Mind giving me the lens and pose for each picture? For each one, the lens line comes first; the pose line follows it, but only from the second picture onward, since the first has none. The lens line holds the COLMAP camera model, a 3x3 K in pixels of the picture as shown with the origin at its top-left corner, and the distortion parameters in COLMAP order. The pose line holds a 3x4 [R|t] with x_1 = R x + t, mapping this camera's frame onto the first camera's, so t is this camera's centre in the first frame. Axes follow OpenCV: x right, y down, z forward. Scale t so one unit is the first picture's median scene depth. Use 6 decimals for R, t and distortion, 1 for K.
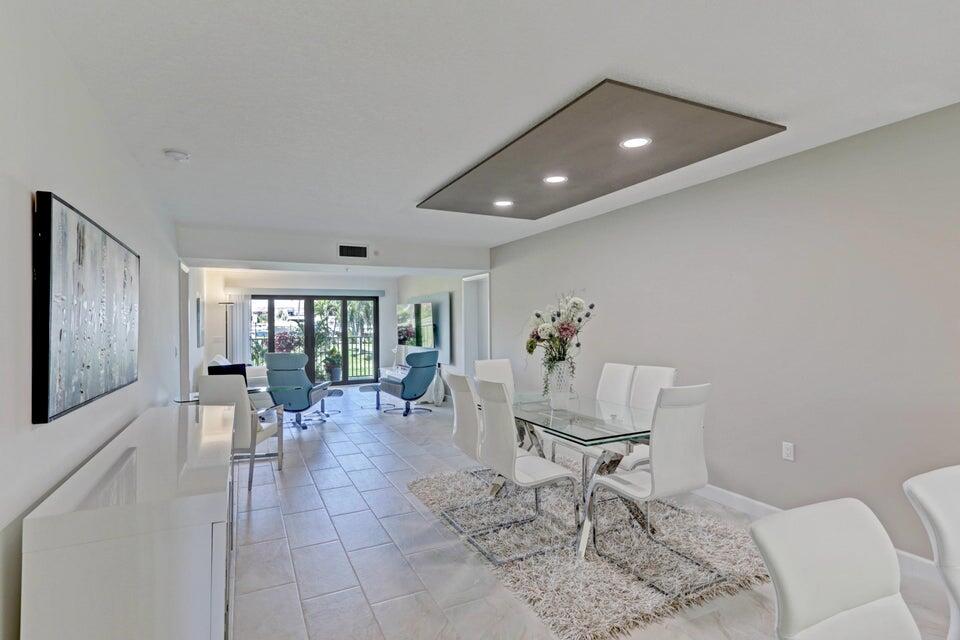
lens RADIAL K [[474.8, 0, 480.0], [0, 474.8, 320.0], [0, 0, 1]] dist [0.002330, 0.000783]
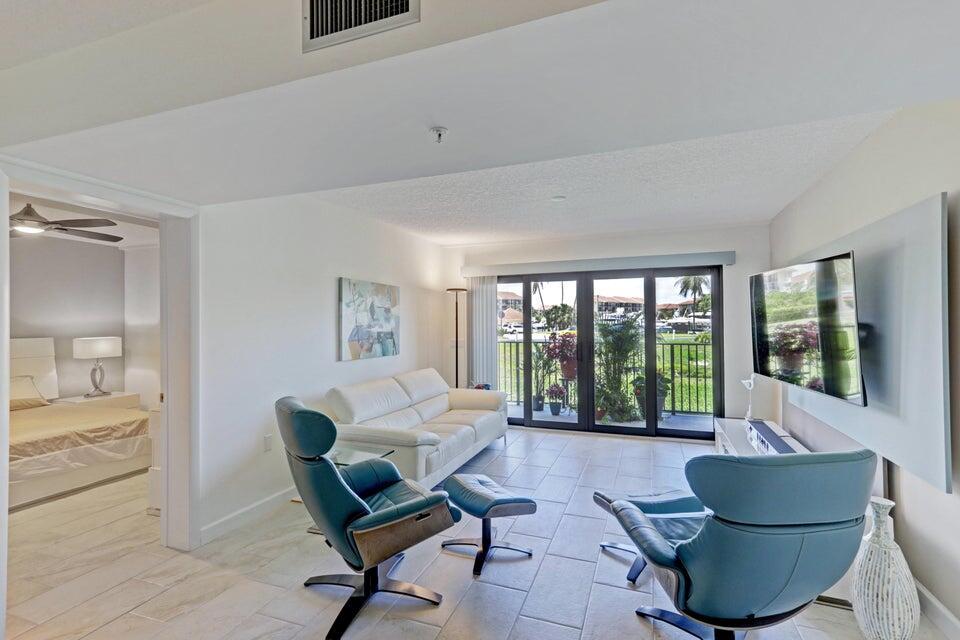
lens RADIAL K [[452.7, 0, 480.0], [0, 452.7, 320.0], [0, 0, 1]] dist [0.025161, 0.000537]
pose [[0.677619, 0.002222, -0.735410, -0.043507], [0.004030, 0.999969, 0.006734, 0.003243], [0.735402, -0.007527, 0.677589, 0.582595]]
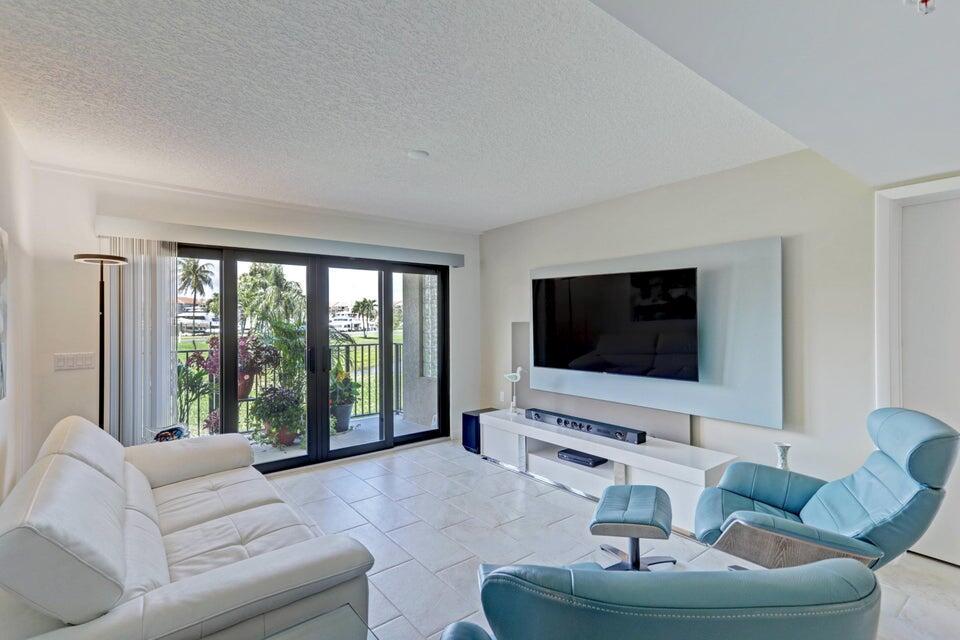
lens RADIAL K [[452.7, 0, 480.0], [0, 452.7, 320.0], [0, 0, 1]] dist [0.025161, 0.000537]
pose [[0.977927, 0.005544, 0.208873, -0.329610], [-0.006198, 0.999978, 0.002478, 0.007382], [-0.208854, -0.003718, 0.977940, 0.605293]]
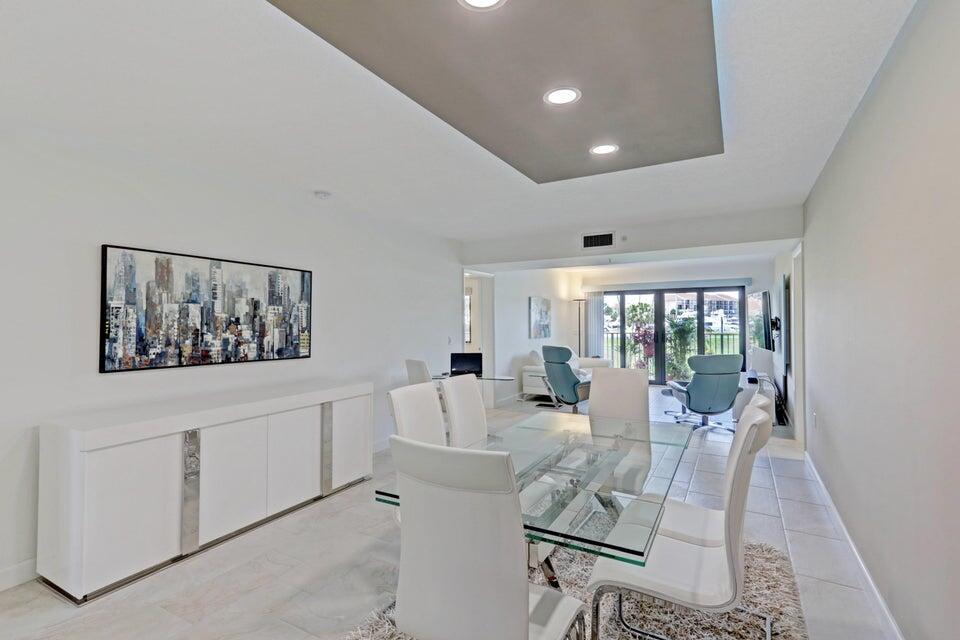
lens RADIAL K [[452.7, 0, 480.0], [0, 452.7, 320.0], [0, 0, 1]] dist [0.025161, 0.000537]
pose [[0.555333, 0.005657, -0.831609, 0.224209], [0.004104, 0.999946, 0.009543, 0.000980], [0.831618, -0.008713, 0.555280, 0.204349]]
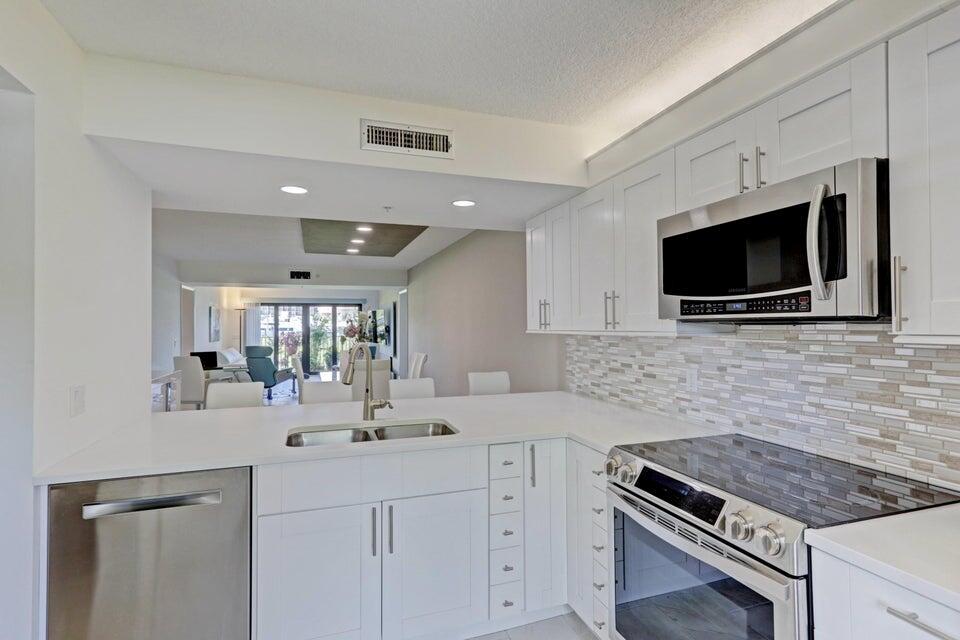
lens RADIAL K [[474.8, 0, 480.0], [0, 474.8, 320.0], [0, 0, 1]] dist [0.002330, 0.000783]
pose [[0.991846, 0.003424, -0.127393, 0.295236], [-0.003752, 0.999990, -0.002330, -0.005105], [0.127384, 0.002789, 0.991850, -0.229094]]
